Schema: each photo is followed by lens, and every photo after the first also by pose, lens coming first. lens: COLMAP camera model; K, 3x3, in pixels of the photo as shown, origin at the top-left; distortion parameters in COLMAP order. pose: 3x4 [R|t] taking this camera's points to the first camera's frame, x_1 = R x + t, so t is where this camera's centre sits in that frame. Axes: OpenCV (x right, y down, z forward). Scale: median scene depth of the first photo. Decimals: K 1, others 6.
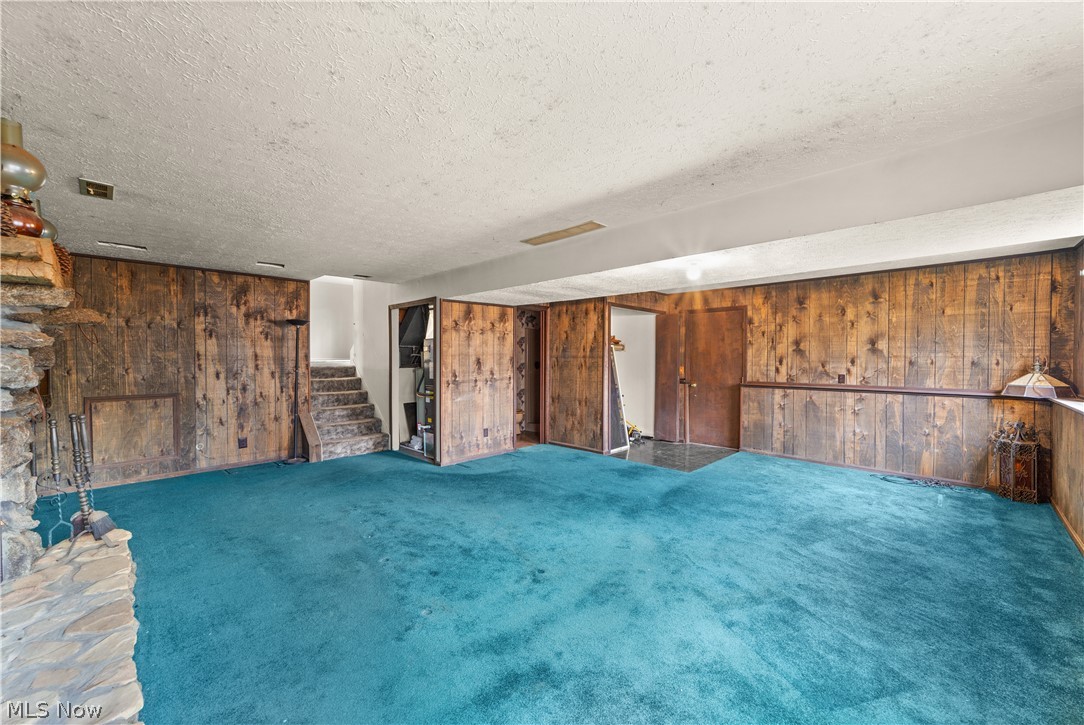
lens RADIAL K [[419.0, 0, 540.3], [0, 419.0, 363.1], [0, 0, 1]] dist [-0.003664, 0.000231]
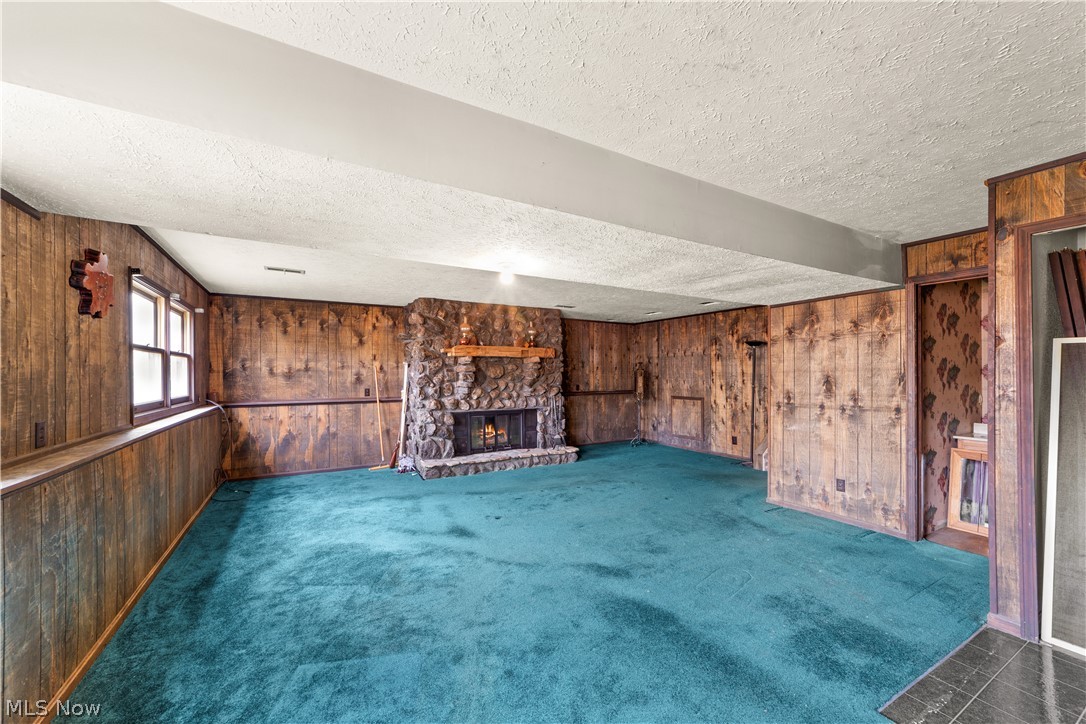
lens RADIAL K [[419.8, 0, 541.3], [0, 419.8, 362.6], [0, 0, 1]] dist [-0.003664, 0.000231]
pose [[-0.249377, -0.026085, -0.968055, 0.679938], [-0.014369, 0.999627, -0.023234, -0.010015], [0.968300, 0.008116, -0.249659, 0.729774]]
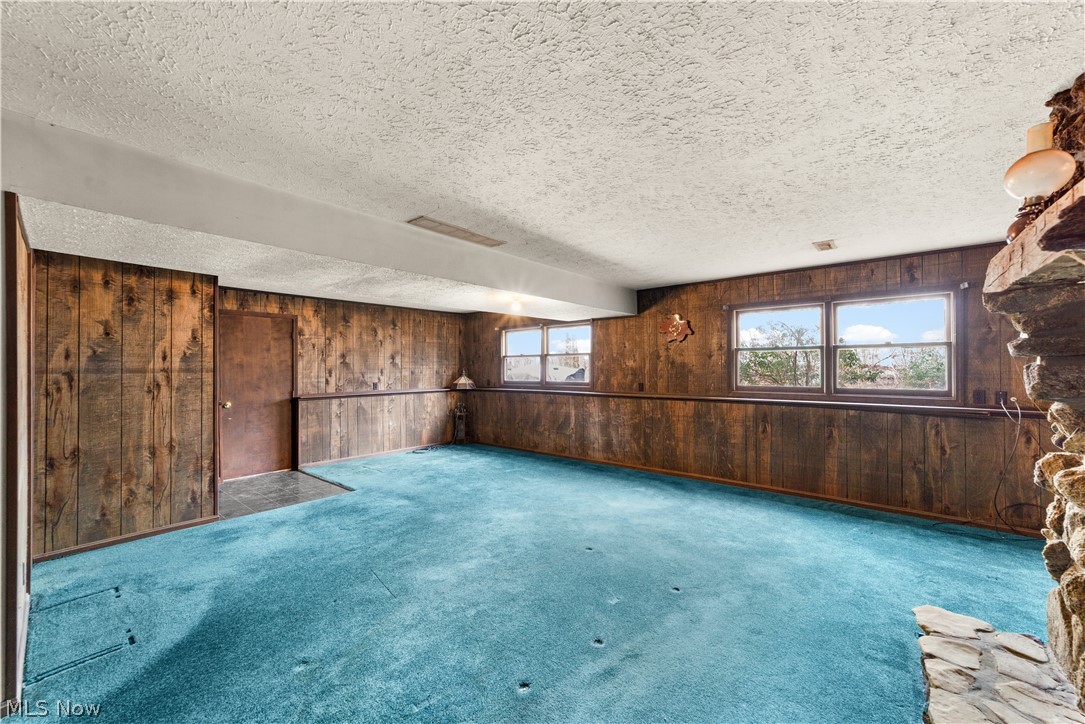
lens RADIAL K [[419.4, 0, 540.8], [0, 419.4, 362.6], [0, 0, 1]] dist [-0.003664, 0.000231]
pose [[-0.073567, 0.011559, 0.997223, -0.566112], [0.022421, 0.999699, -0.009934, -0.009062], [-0.997038, 0.021628, -0.073804, 0.585324]]
